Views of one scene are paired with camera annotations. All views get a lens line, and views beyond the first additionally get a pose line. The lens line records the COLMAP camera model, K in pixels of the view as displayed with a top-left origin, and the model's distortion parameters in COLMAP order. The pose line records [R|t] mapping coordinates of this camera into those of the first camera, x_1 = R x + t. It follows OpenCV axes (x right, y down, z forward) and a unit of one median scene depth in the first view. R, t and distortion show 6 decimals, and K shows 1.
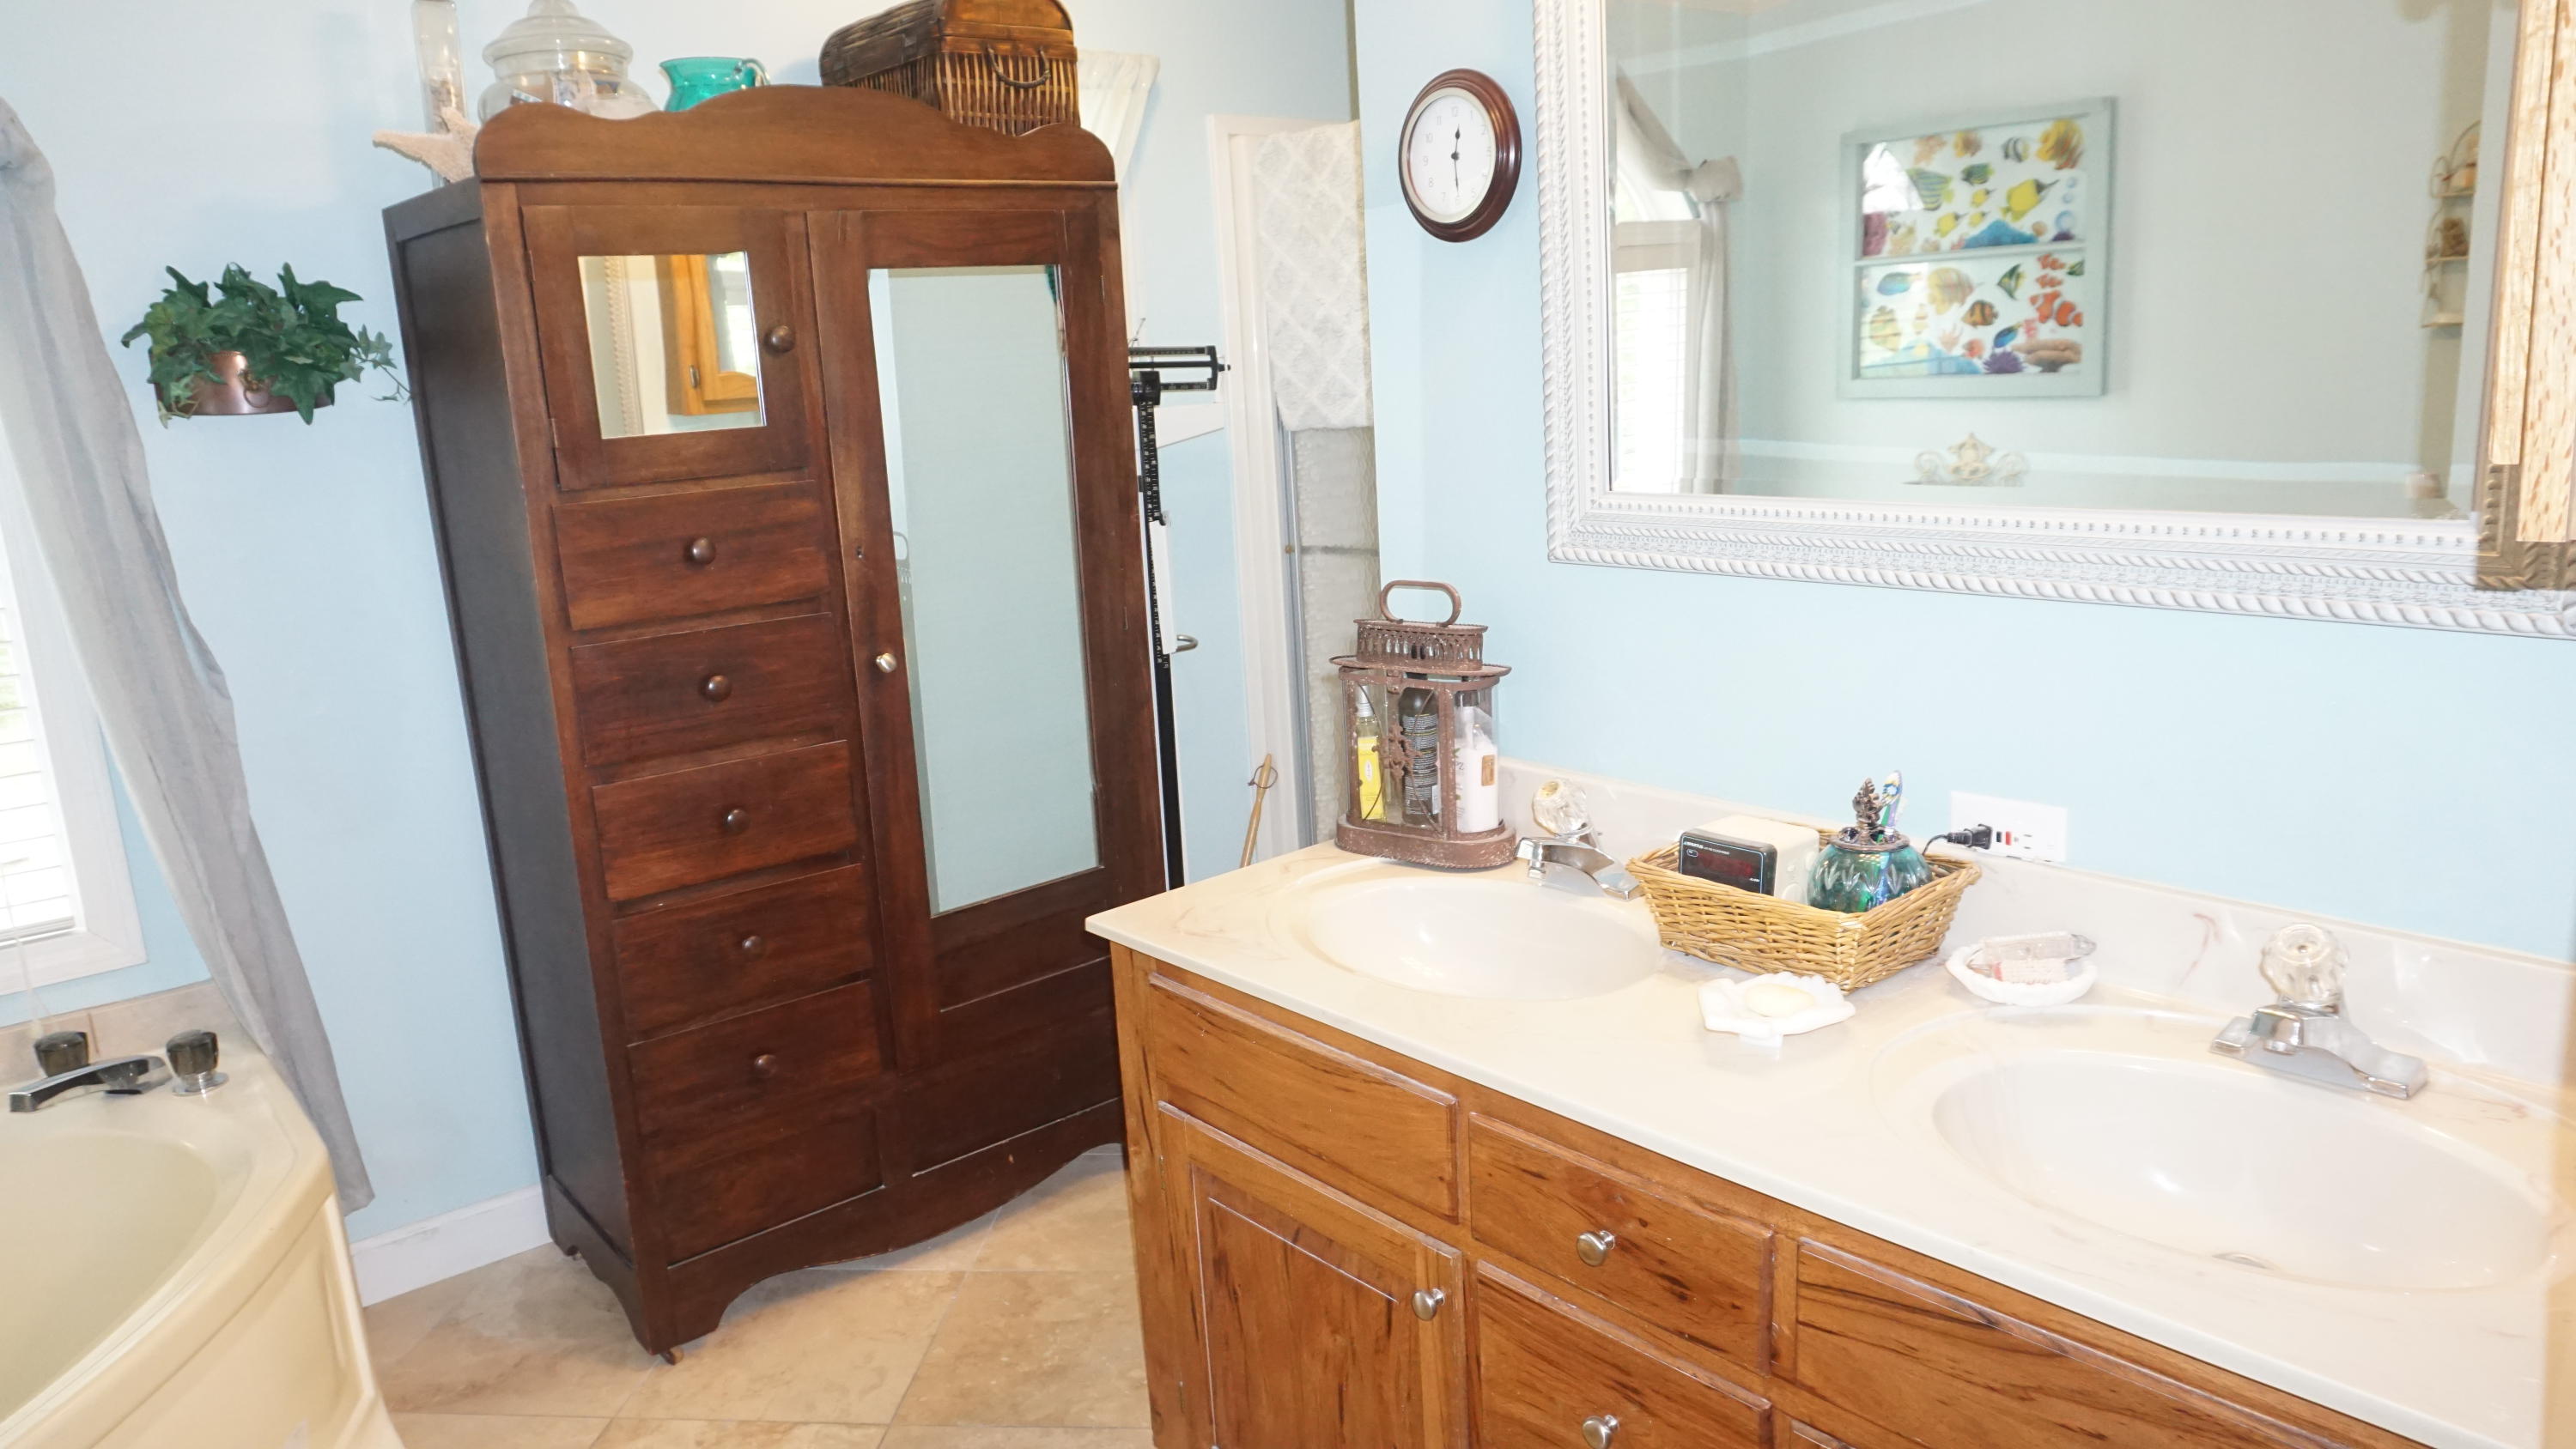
lens RADIAL K [[1711.3, 0, 1288.0], [0, 1711.3, 724.5], [0, 0, 1]] dist [-0.067015, 0.058375]
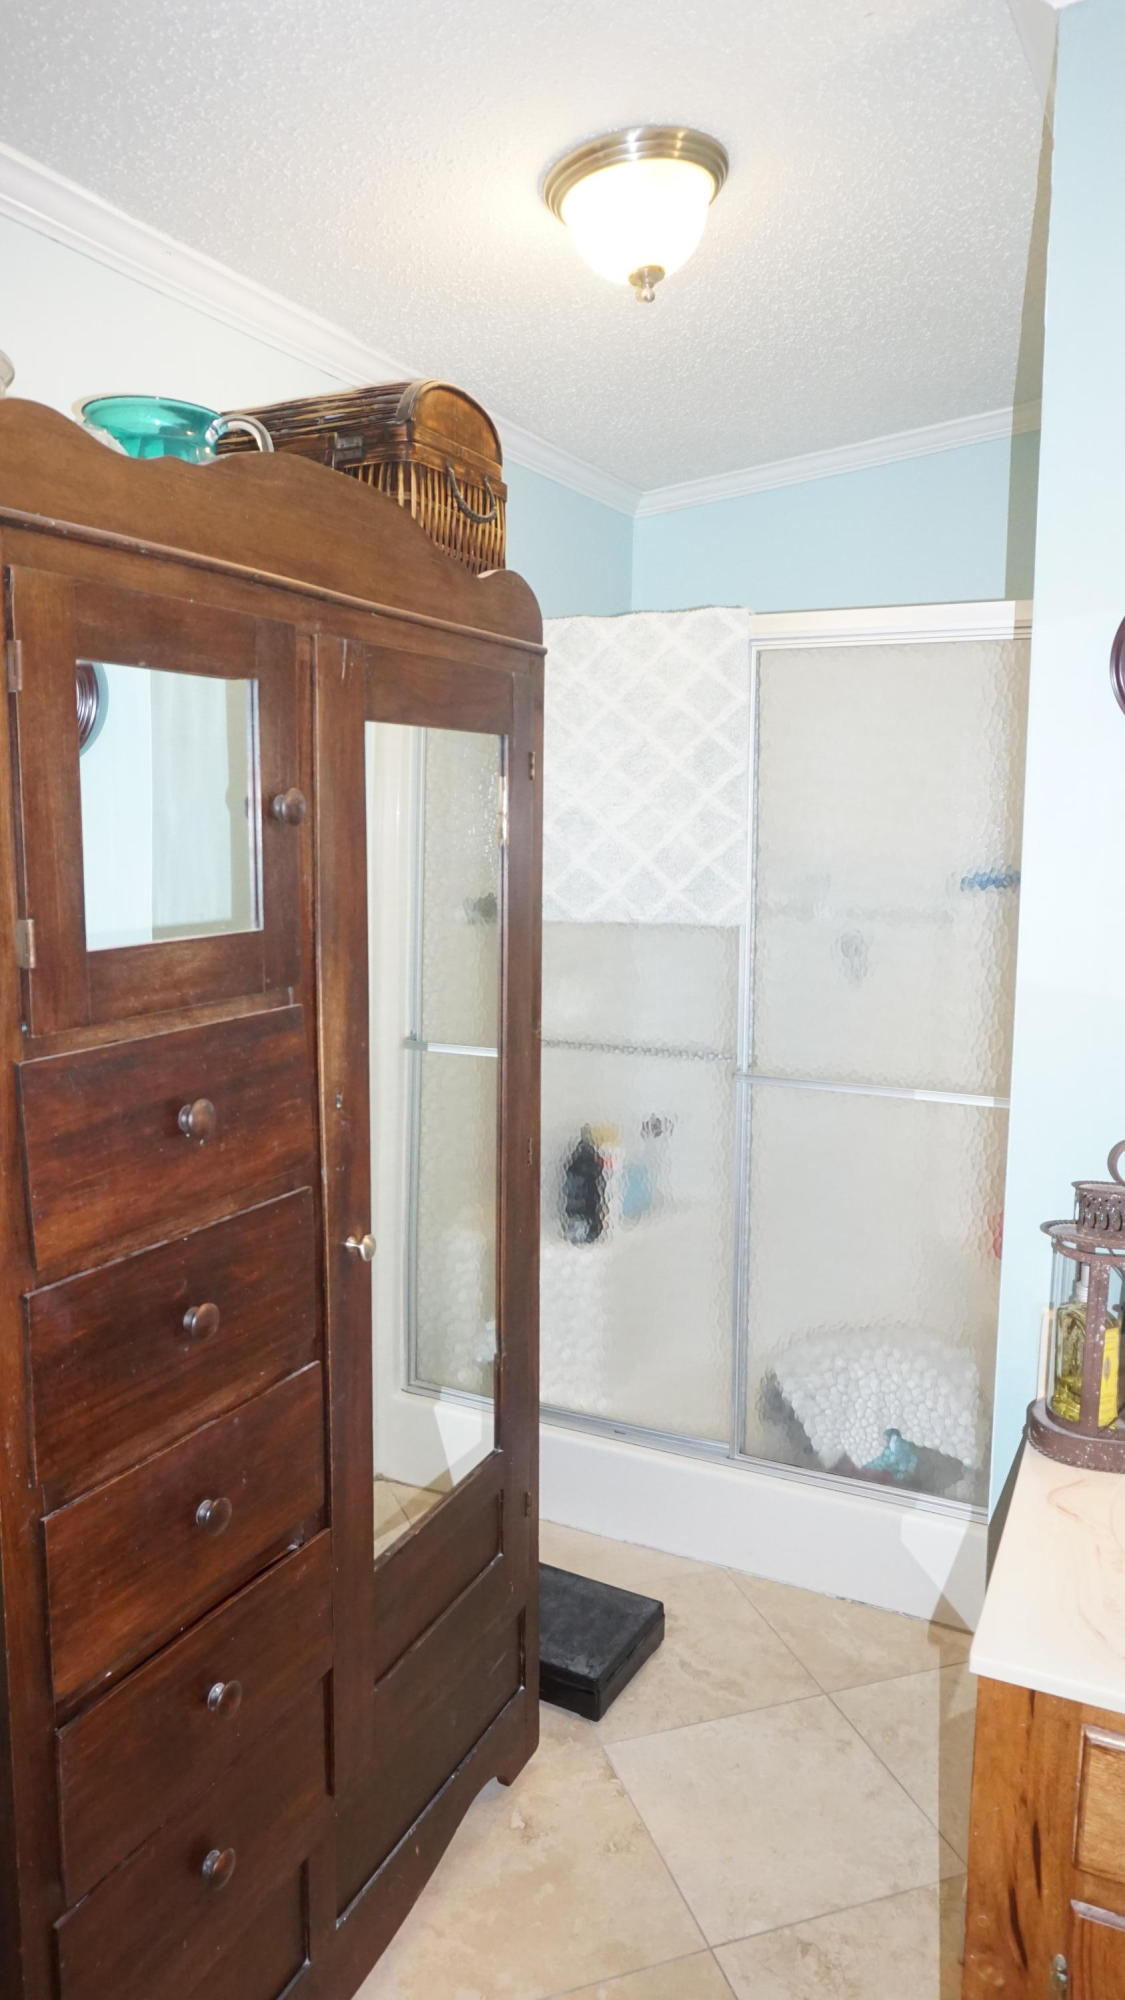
lens RADIAL K [[1328.8, 0, 557.7], [0, 1328.8, 992.8], [0, 0, 1]] dist [-0.067015, 0.058375]
pose [[0.921825, -0.001015, 0.387604, -0.394387], [0.039350, 0.995075, -0.090979, -0.093914], [-0.385603, 0.099119, 0.917325, 0.450138]]
